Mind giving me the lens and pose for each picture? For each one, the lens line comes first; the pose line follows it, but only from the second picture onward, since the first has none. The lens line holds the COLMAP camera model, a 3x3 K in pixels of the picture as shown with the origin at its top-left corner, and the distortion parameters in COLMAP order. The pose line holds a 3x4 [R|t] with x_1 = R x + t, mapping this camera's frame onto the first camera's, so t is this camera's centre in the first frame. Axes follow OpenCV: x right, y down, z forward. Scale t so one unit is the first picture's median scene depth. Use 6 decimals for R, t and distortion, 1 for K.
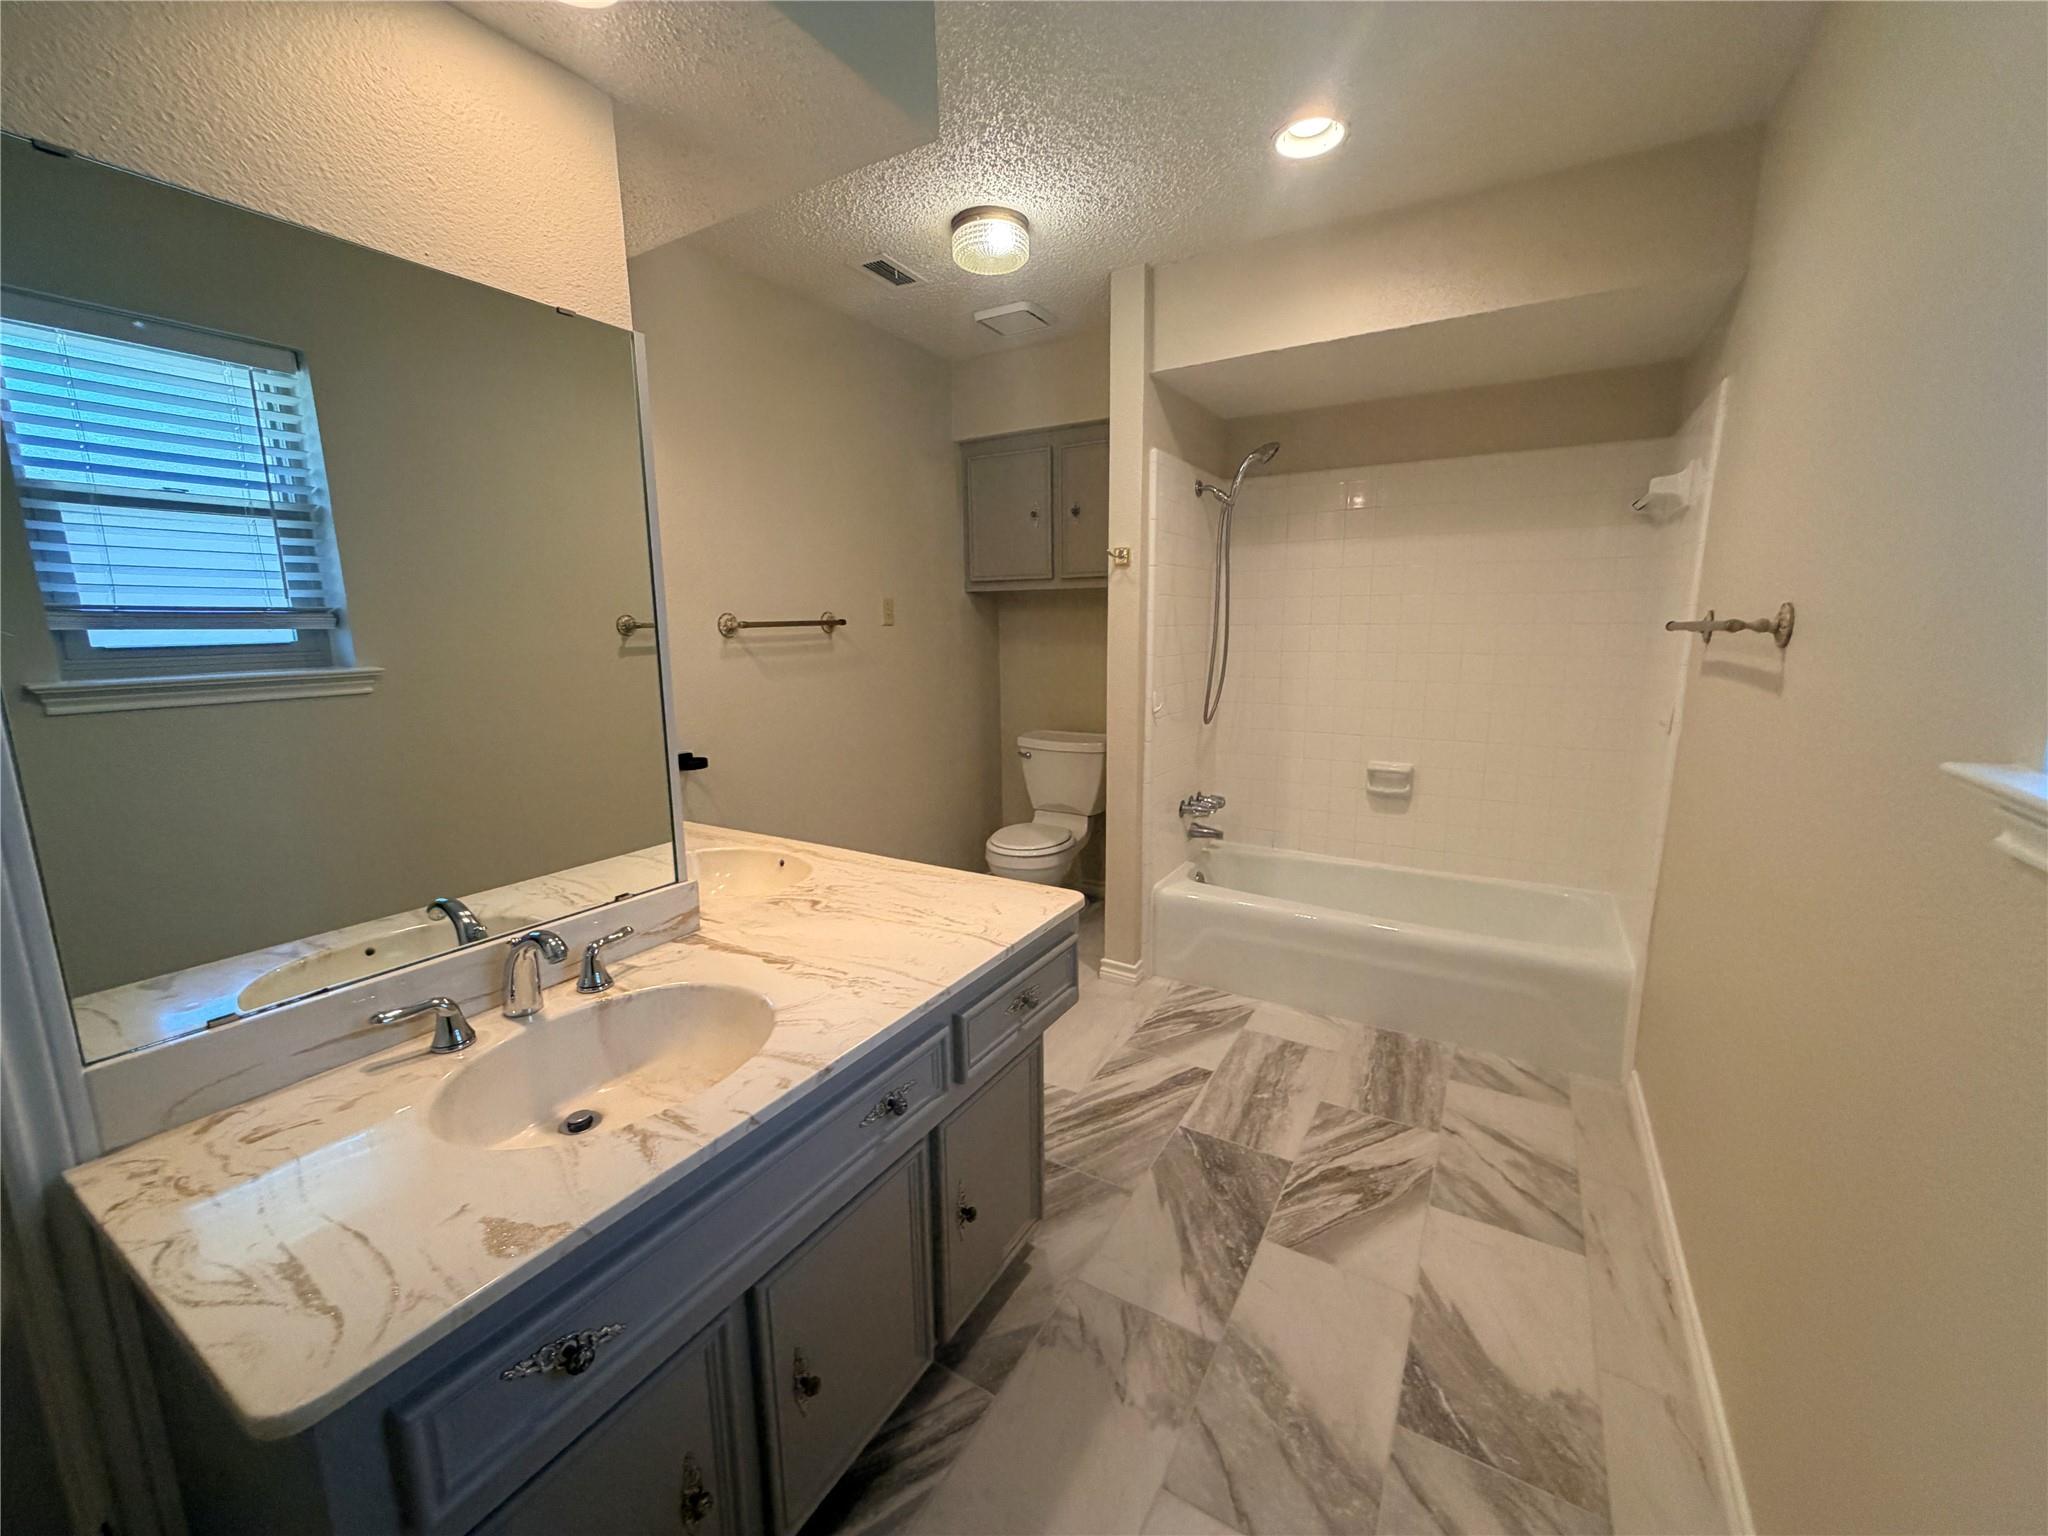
lens RADIAL K [[820.0, 0, 1016.9], [0, 820.0, 764.5], [0, 0, 1]] dist [0.000305, 0.000097]
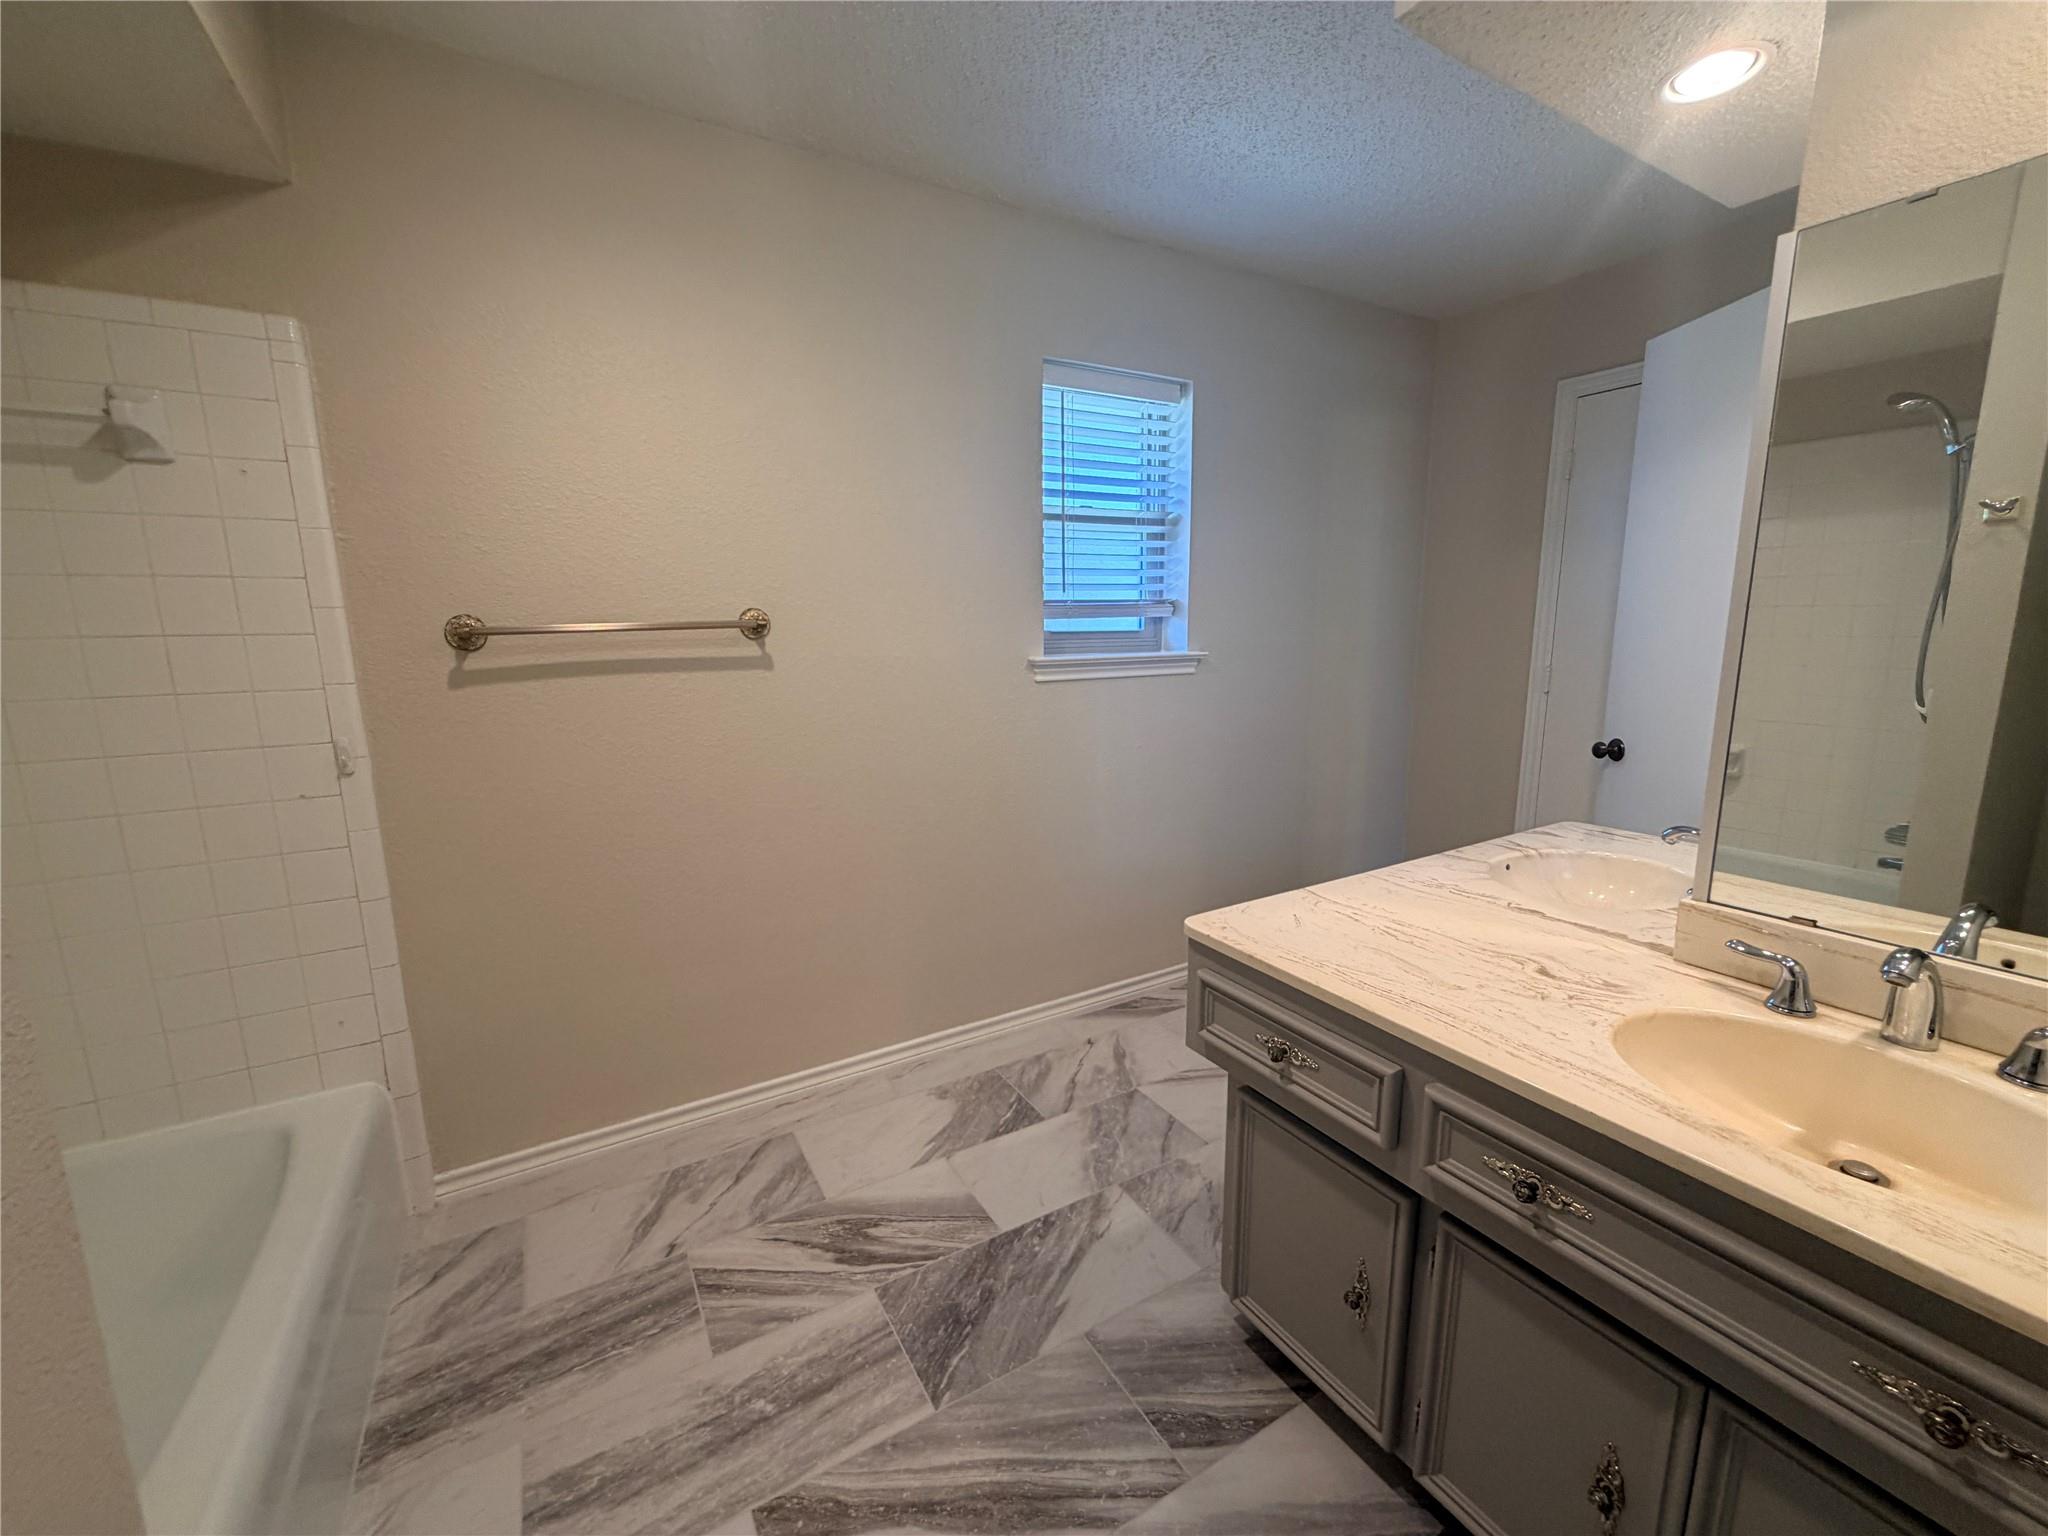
lens RADIAL K [[820.0, 0, 1016.9], [0, 820.0, 764.5], [0, 0, 1]] dist [0.000305, 0.000097]
pose [[-0.876295, -0.057714, 0.478305, -0.150188], [0.110391, 0.942331, 0.315952, -0.255816], [-0.468957, 0.329668, -0.819389, 1.540526]]
